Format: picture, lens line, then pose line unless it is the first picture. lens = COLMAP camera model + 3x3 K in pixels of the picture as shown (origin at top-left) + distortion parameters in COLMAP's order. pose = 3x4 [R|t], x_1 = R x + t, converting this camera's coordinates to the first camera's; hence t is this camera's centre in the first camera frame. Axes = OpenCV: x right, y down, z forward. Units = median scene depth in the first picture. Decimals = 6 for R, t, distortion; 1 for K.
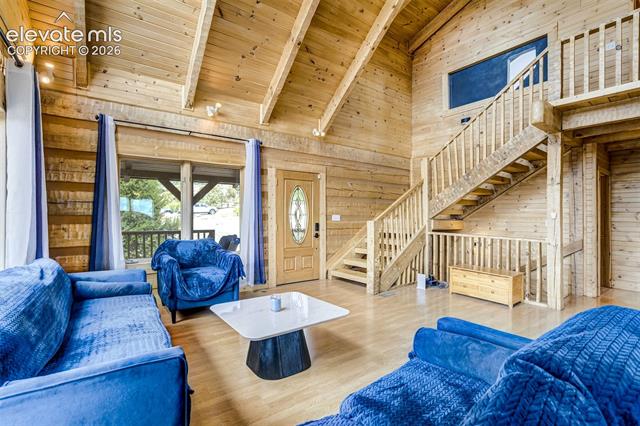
lens RADIAL K [[300.2, 0, 323.0], [0, 300.2, 215.7], [0, 0, 1]] dist [-0.026121, 0.004236]
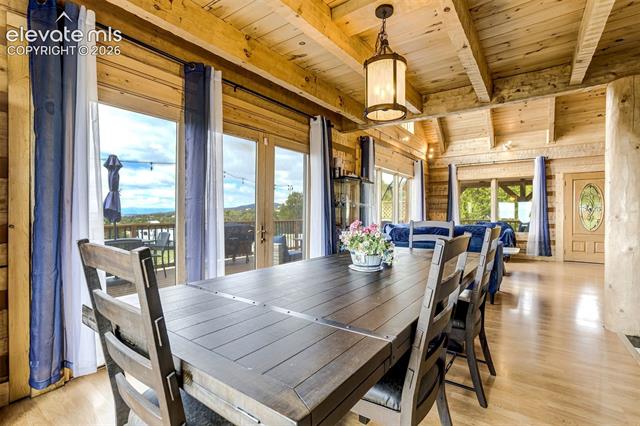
lens RADIAL K [[300.2, 0, 321.5], [0, 300.2, 212.6], [0, 0, 1]] dist [-0.026121, 0.004236]
pose [[0.285374, 0.001154, -0.958416, 0.914660], [-0.000245, 0.999999, 0.001131, 0.018987], [0.958416, -0.000088, 0.285374, -0.467637]]
